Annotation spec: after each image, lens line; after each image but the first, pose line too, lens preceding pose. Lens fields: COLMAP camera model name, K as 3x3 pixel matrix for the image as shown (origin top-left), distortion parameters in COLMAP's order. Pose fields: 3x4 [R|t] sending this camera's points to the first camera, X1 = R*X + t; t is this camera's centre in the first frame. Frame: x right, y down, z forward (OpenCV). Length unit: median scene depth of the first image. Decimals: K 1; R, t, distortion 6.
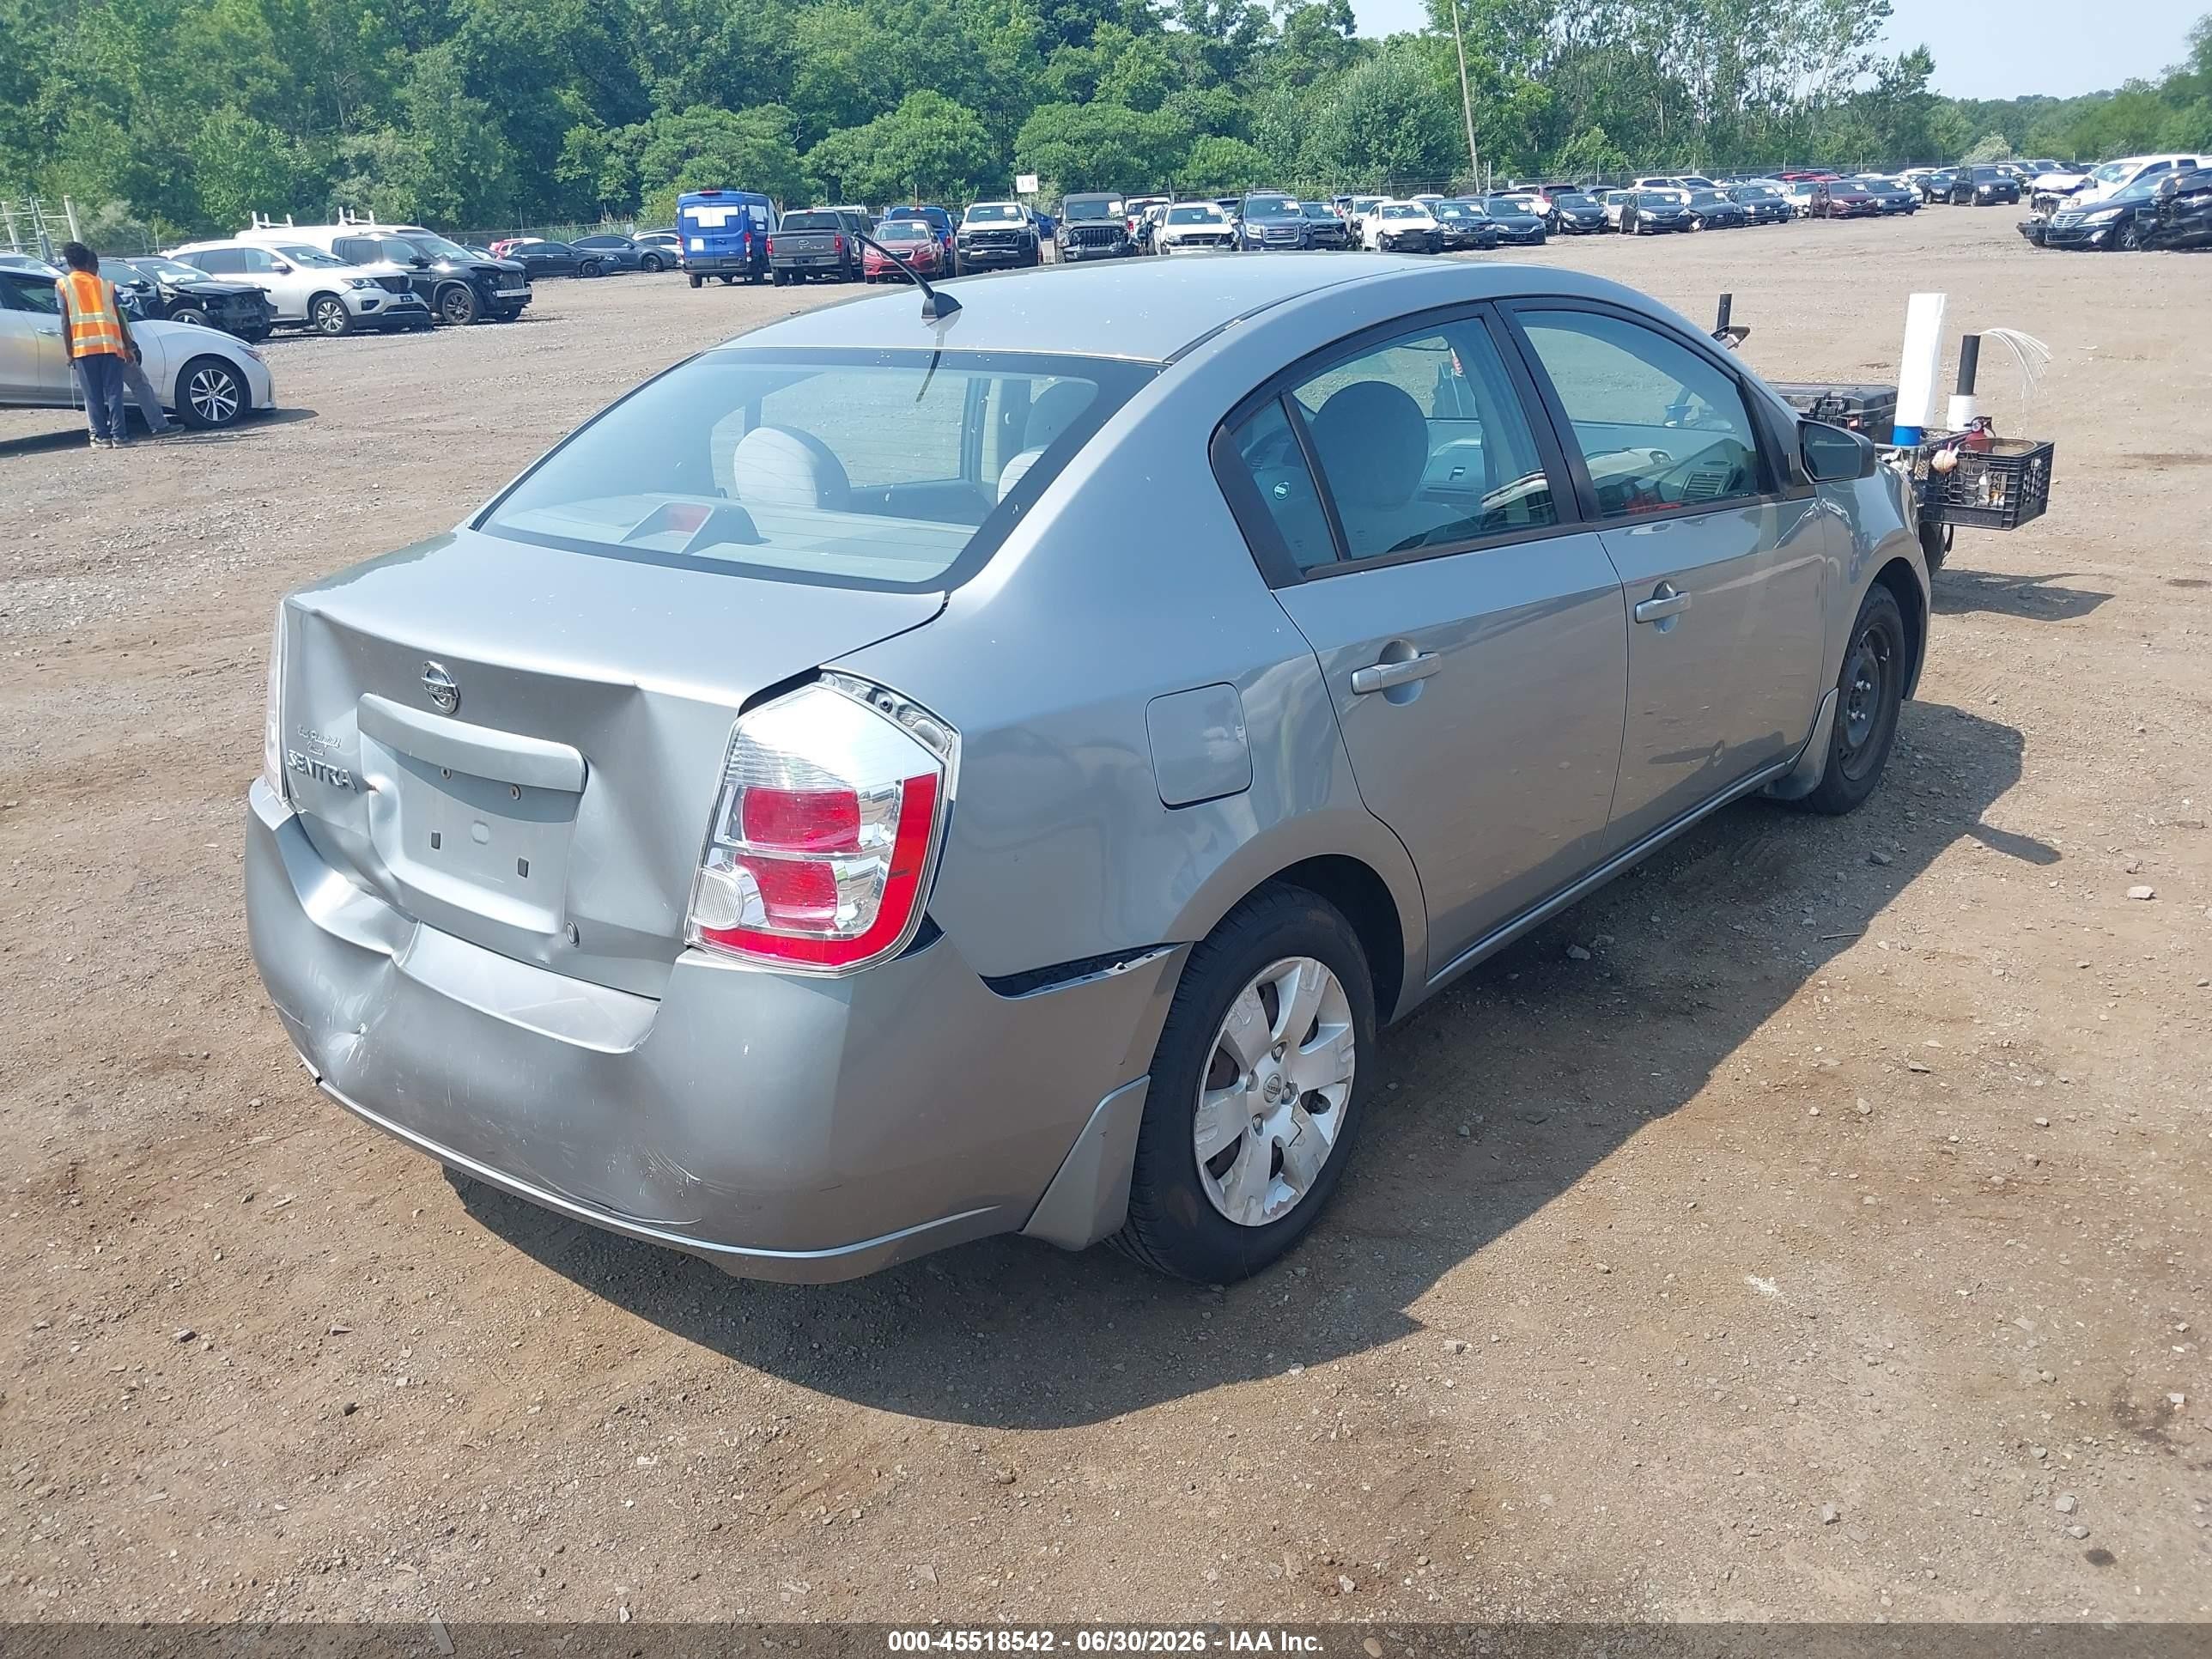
lens RADIAL K [[1815.3, 0, 1071.6], [0, 1815.3, 826.5], [0, 0, 1]] dist [-0.000910, -0.002024]
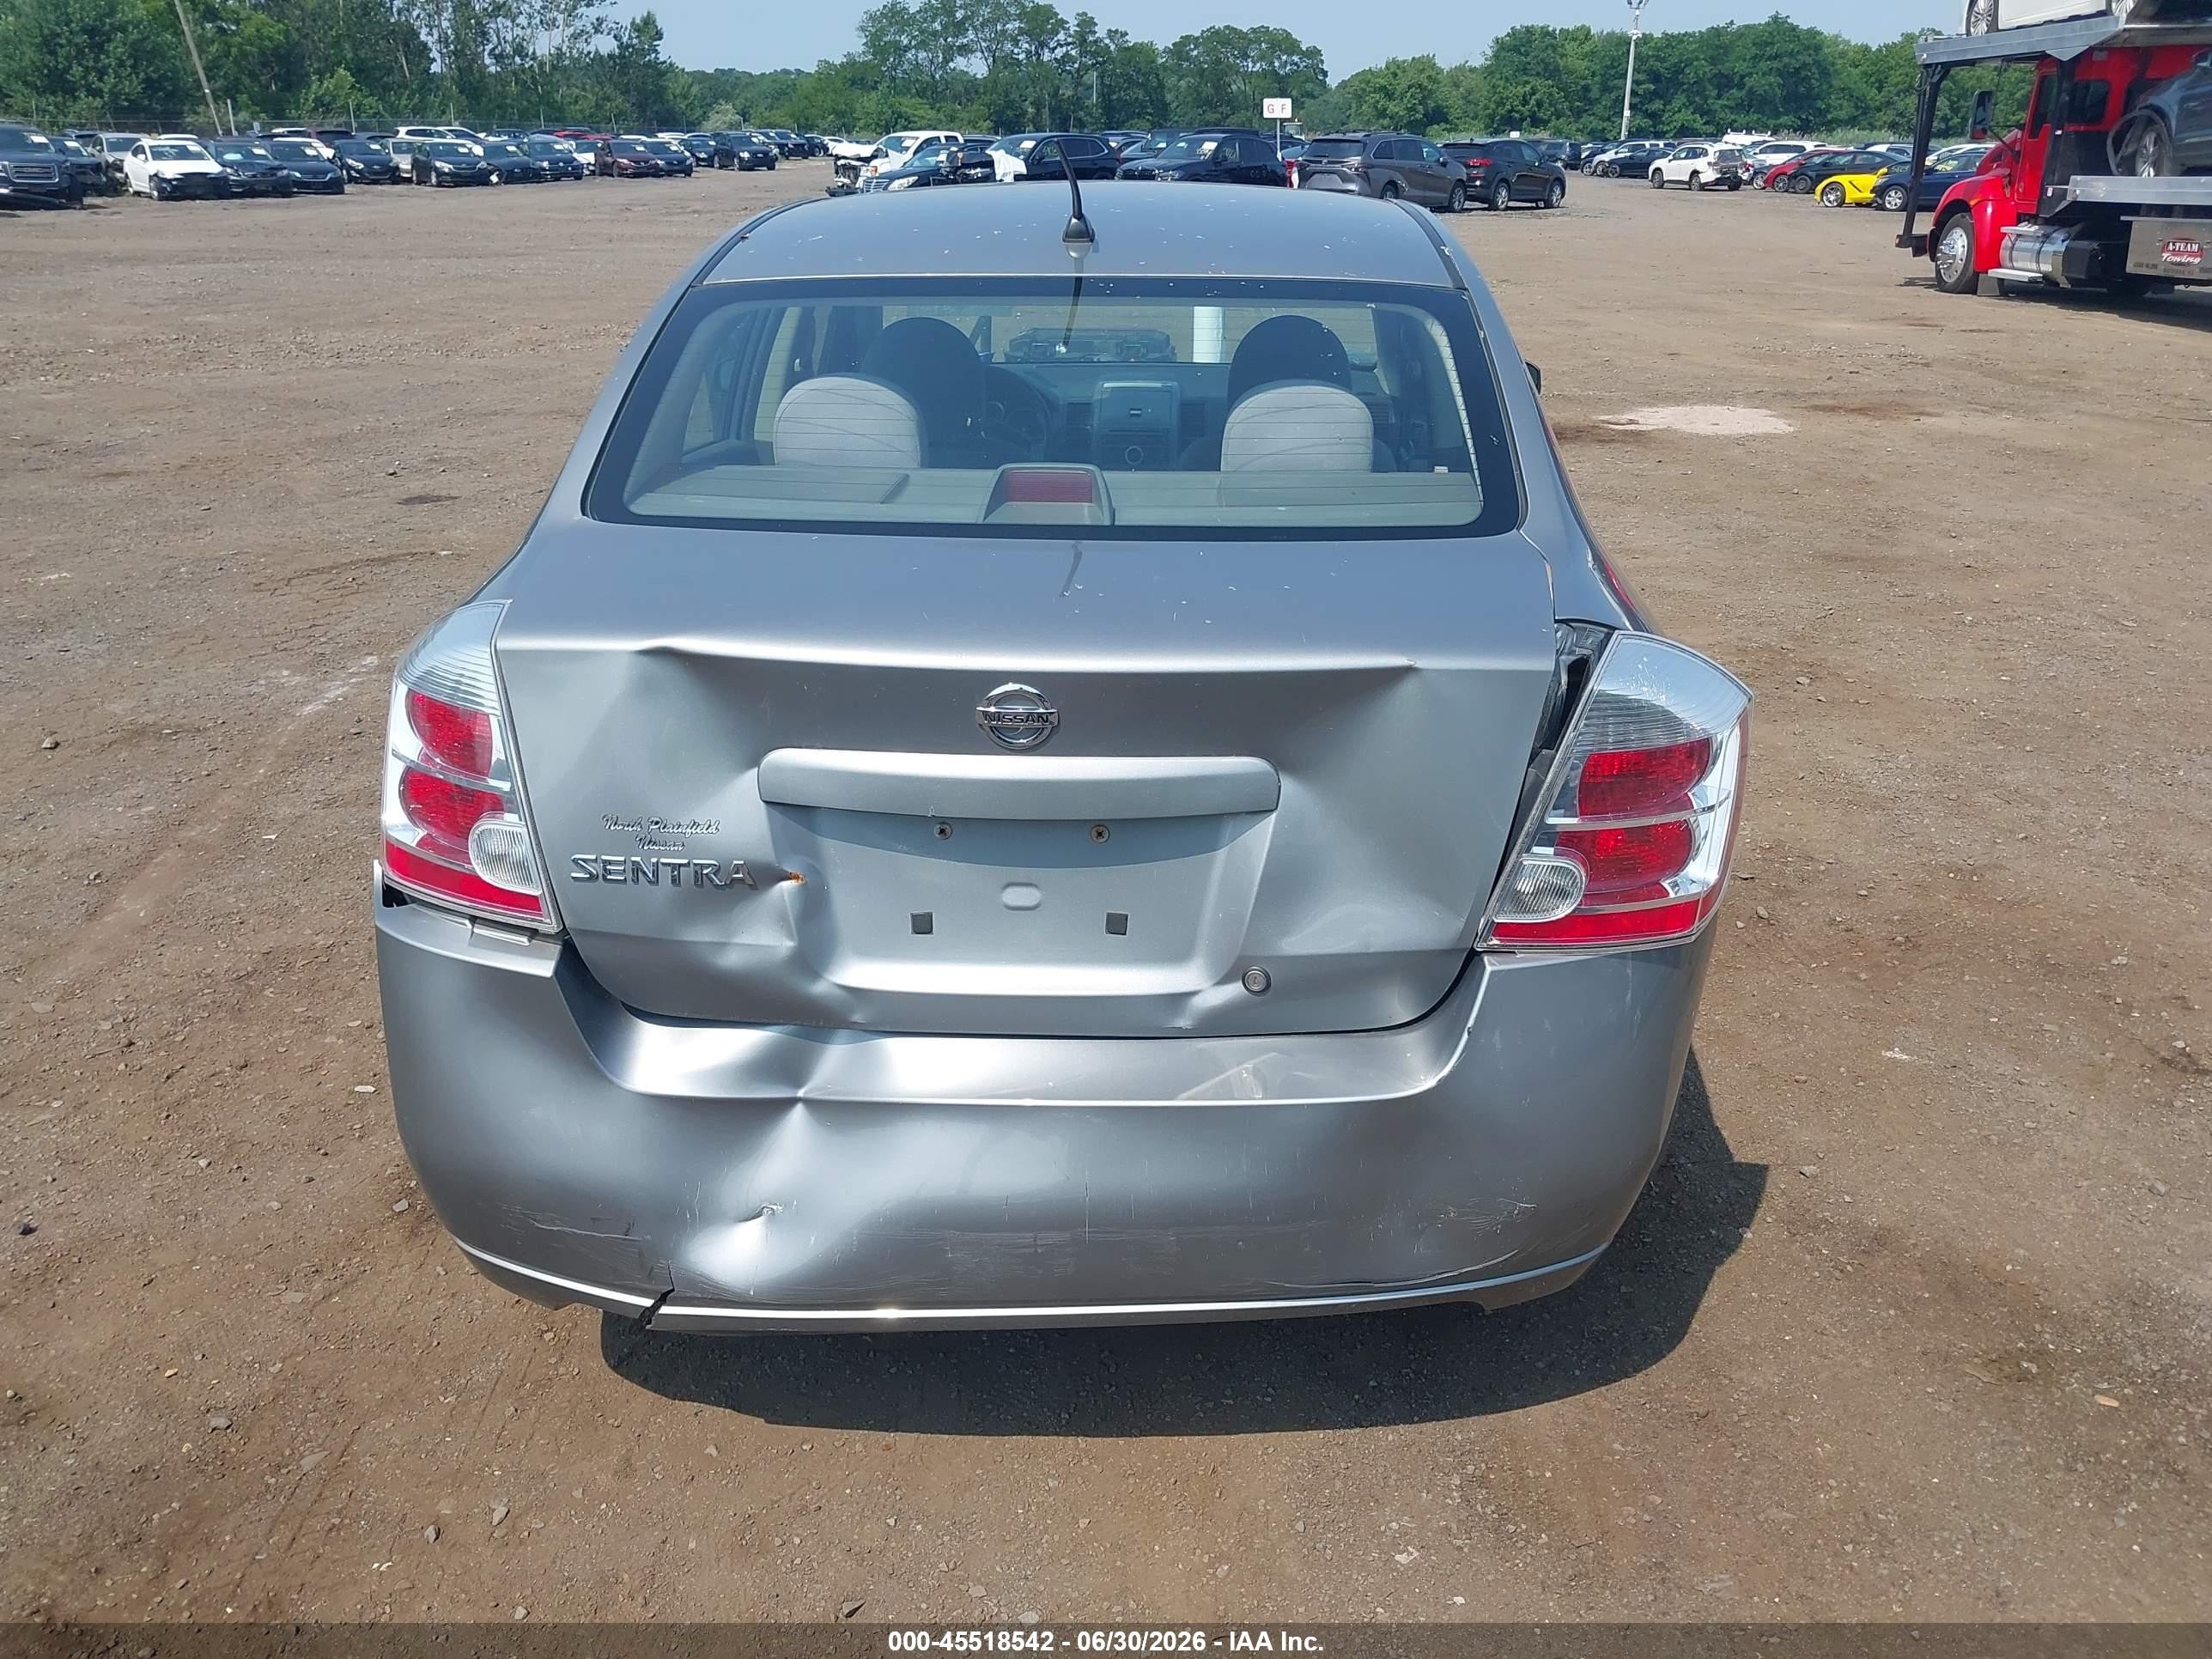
lens RADIAL K [[1800.5, 0, 1106.0], [0, 1800.5, 869.8], [0, 0, 1]] dist [-0.004046, 0.008278]
pose [[0.779828, -0.192138, 0.595778, -0.308997], [0.165123, 0.981161, 0.100291, -0.032455], [-0.603824, 0.020167, 0.796863, 0.147584]]
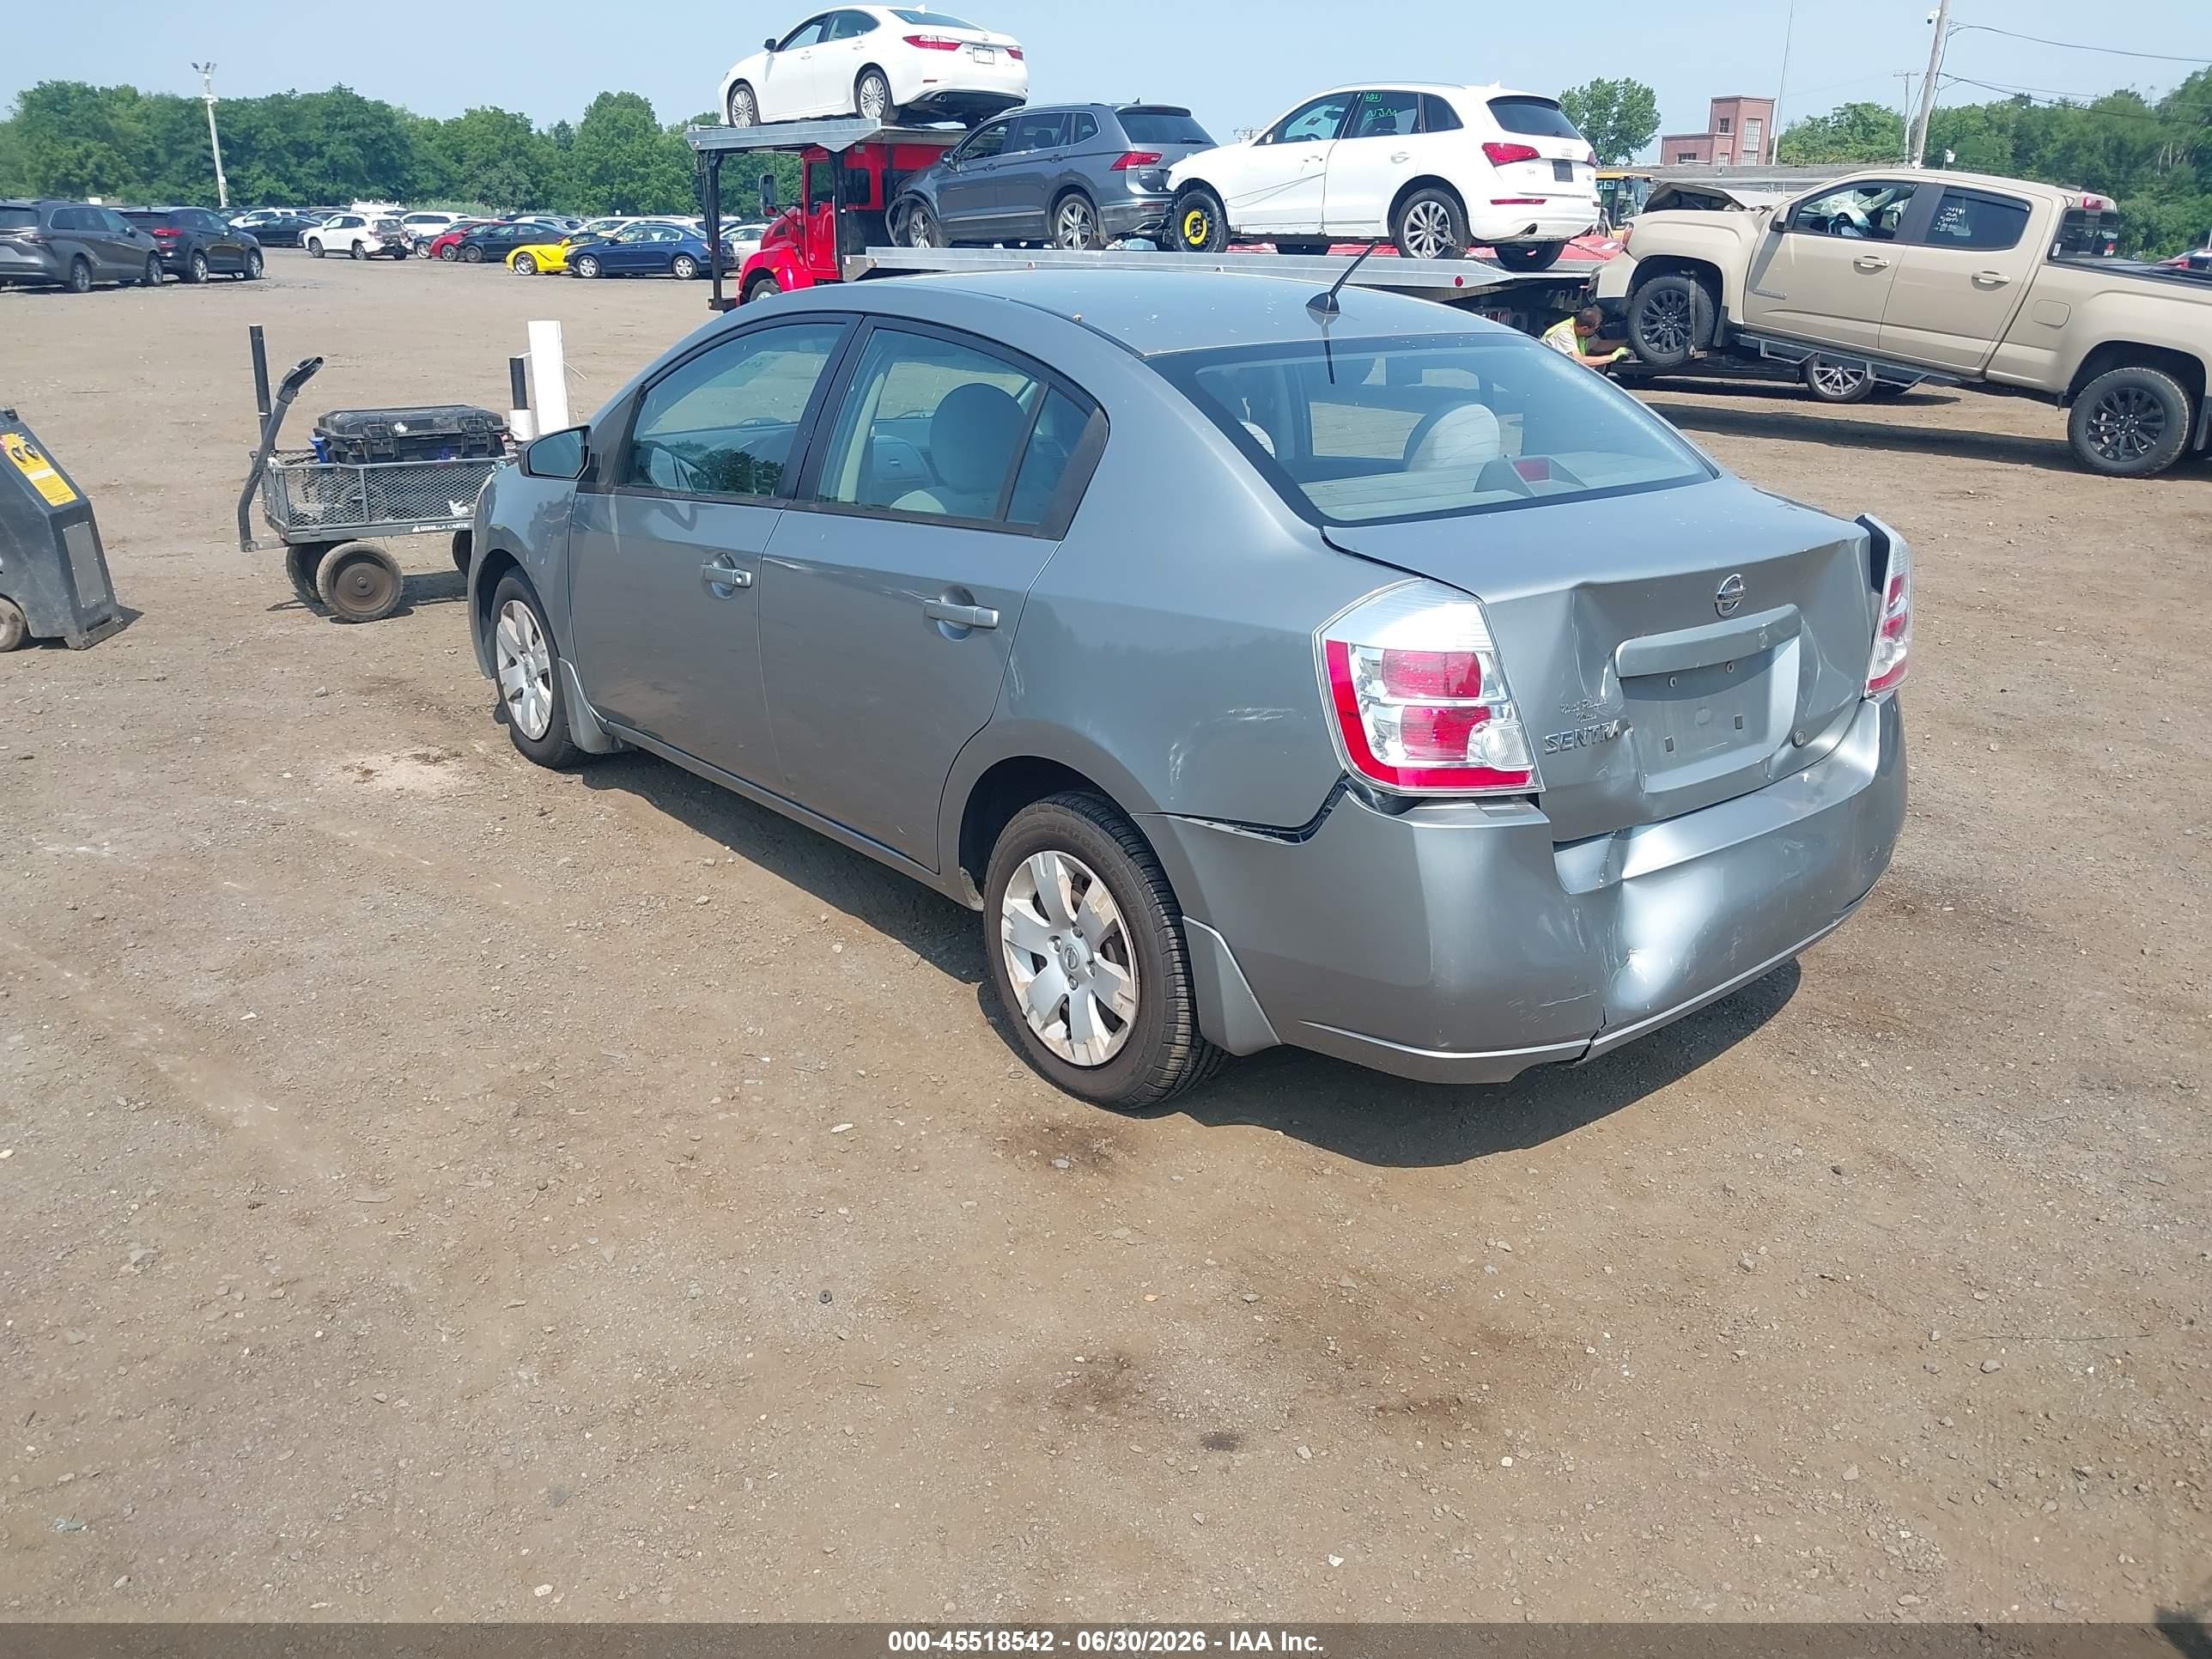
lens RADIAL K [[1802.9, 0, 1109.3], [0, 1802.9, 901.8], [0, 0, 1]] dist [0.000912, -0.003555]
pose [[0.142207, -0.306956, 0.941040, -0.640018], [0.298567, 0.919724, 0.254884, -0.125970], [-0.943735, 0.244717, 0.222438, 0.457756]]
